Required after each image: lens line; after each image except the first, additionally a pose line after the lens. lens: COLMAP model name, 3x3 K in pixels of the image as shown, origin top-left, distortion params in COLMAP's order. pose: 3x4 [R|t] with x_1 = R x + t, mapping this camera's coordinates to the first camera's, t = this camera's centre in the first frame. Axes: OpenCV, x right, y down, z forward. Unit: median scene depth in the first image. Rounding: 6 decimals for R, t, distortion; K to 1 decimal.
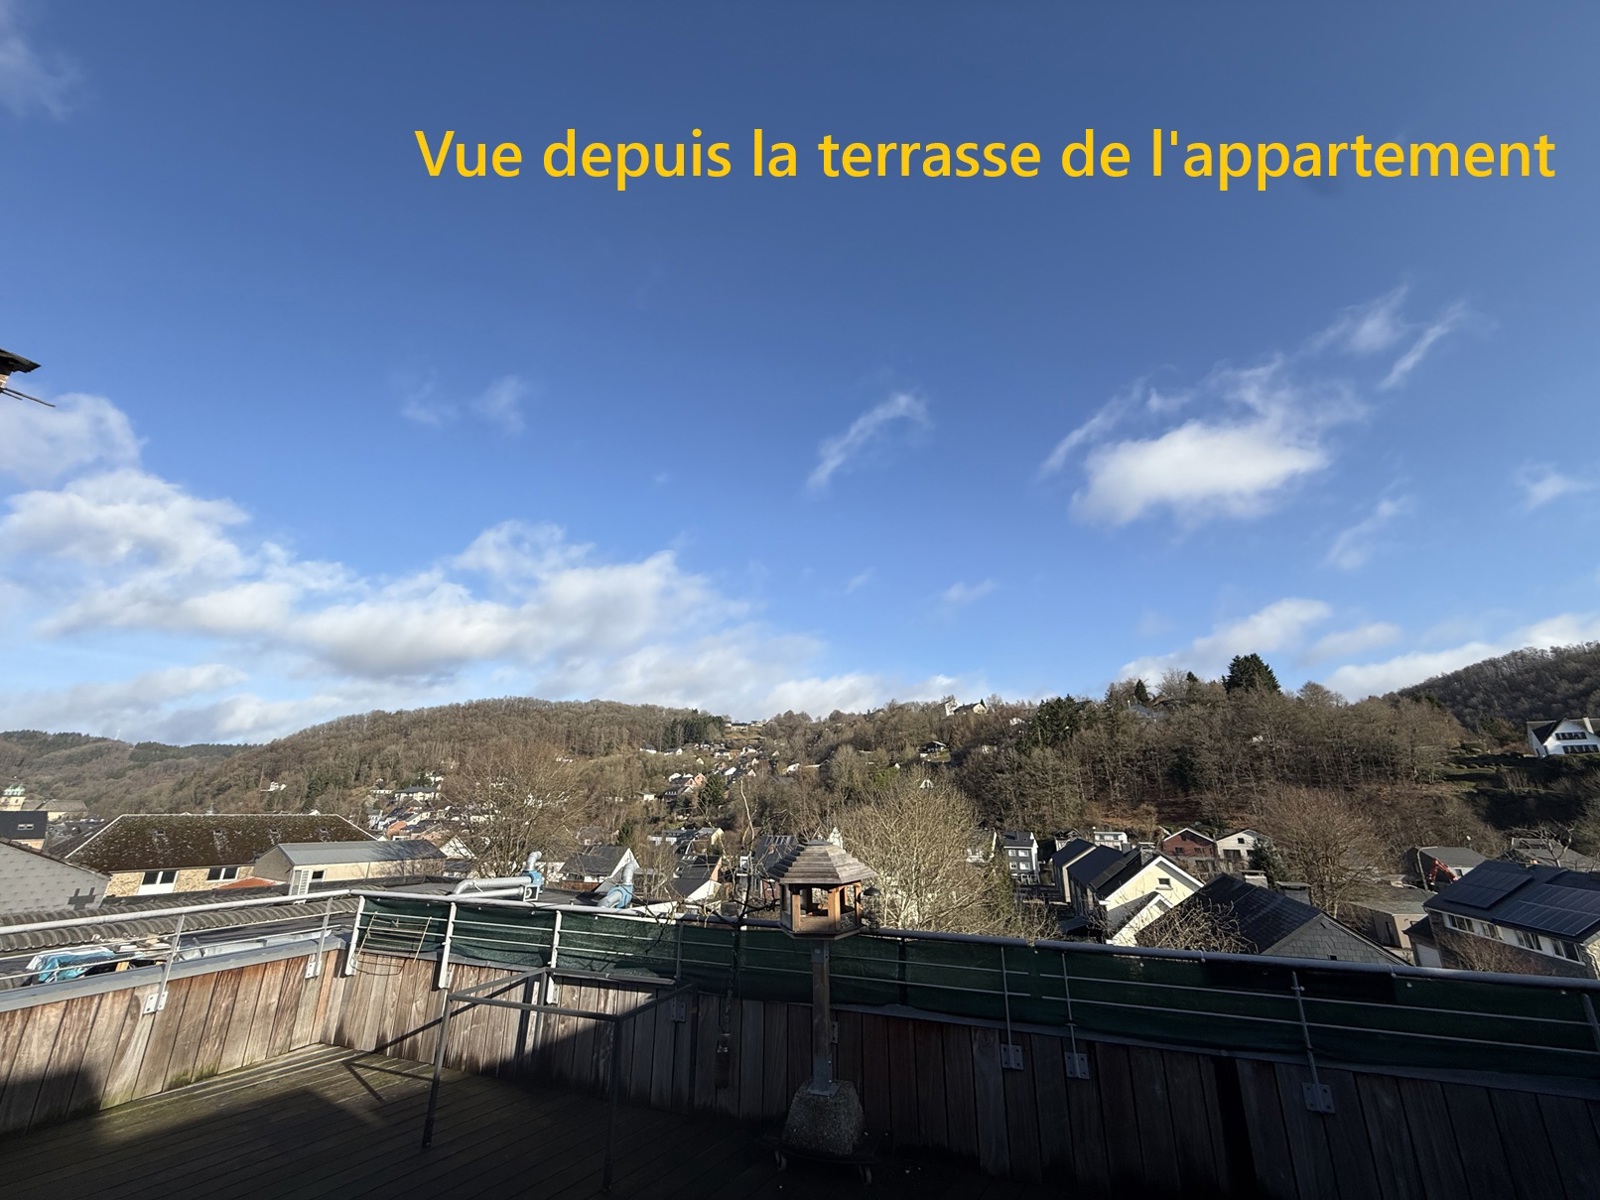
lens RADIAL K [[638.2, 0, 800.0], [0, 638.2, 600.0], [0, 0, 1]] dist [0.000140, -0.000277]
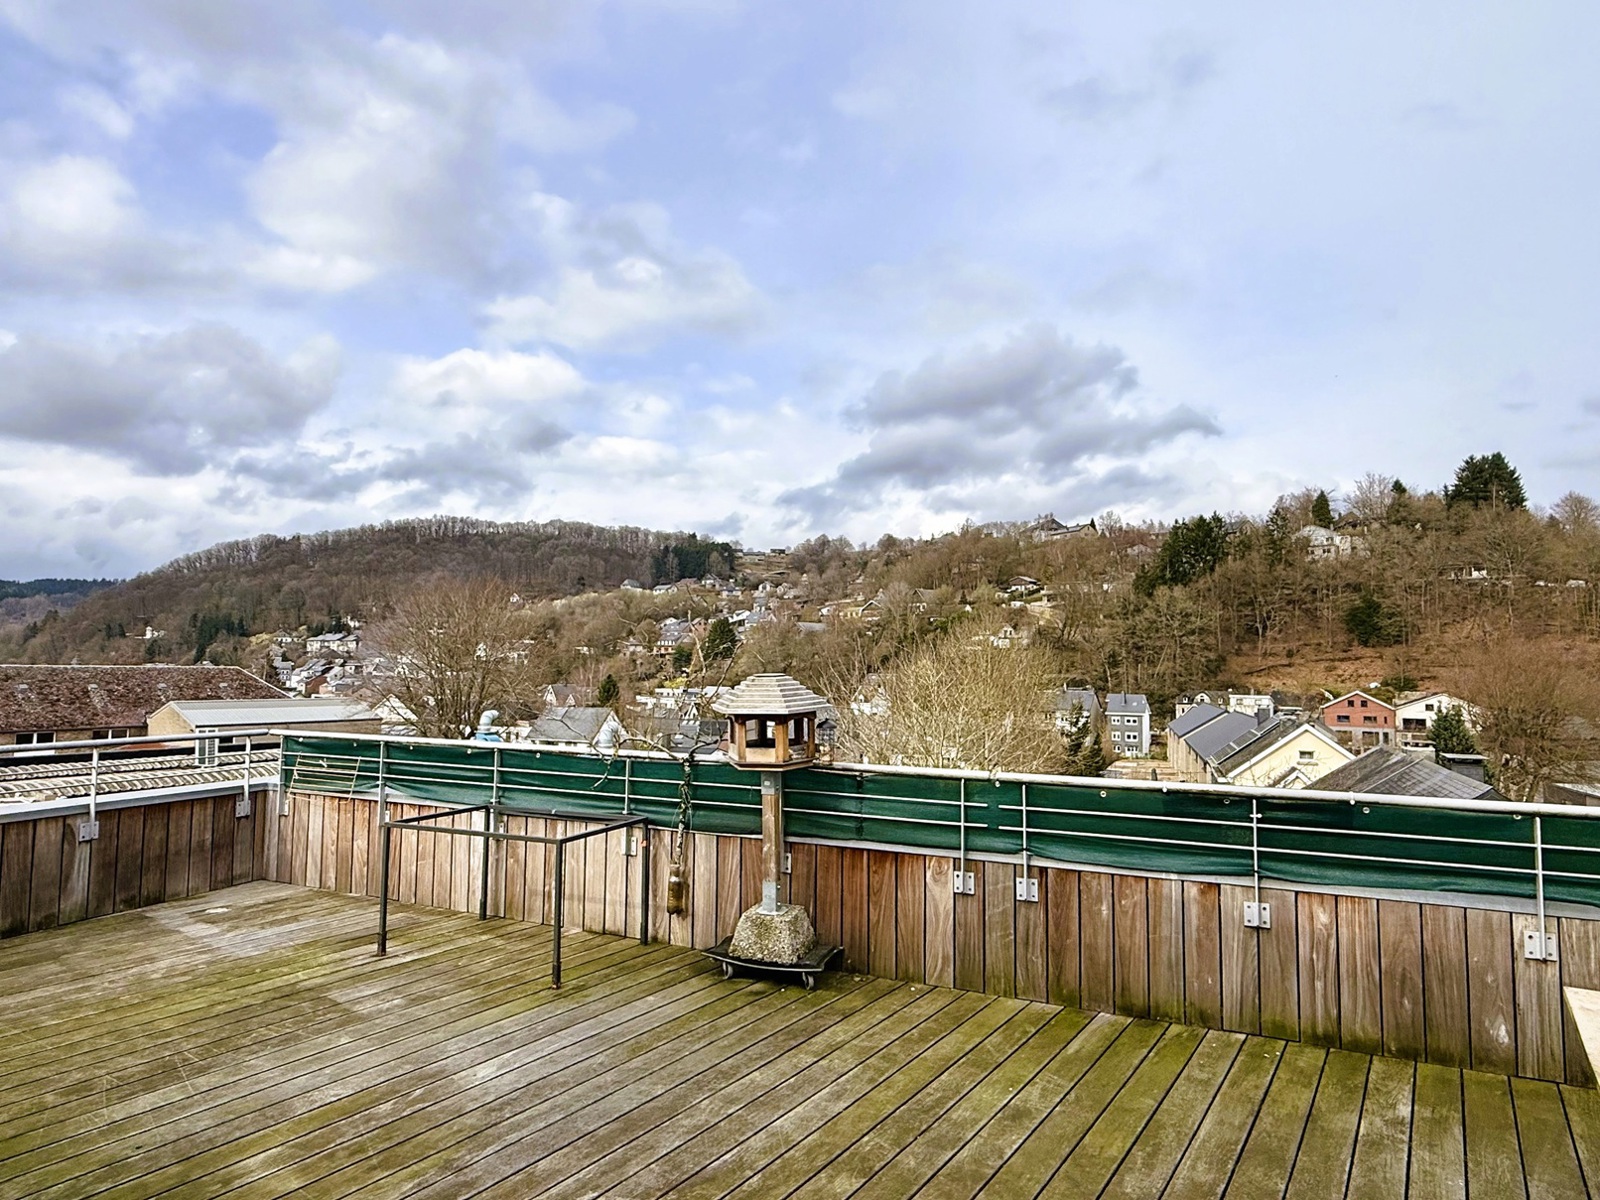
lens RADIAL K [[895.8, 0, 804.7], [0, 895.8, 603.7], [0, 0, 1]] dist [0.000404, 0.000593]
pose [[0.999251, 0.002250, -0.038619, 0.096302], [0.007314, 0.969318, 0.245701, -0.019542], [0.037986, -0.245800, 0.968576, -0.148724]]
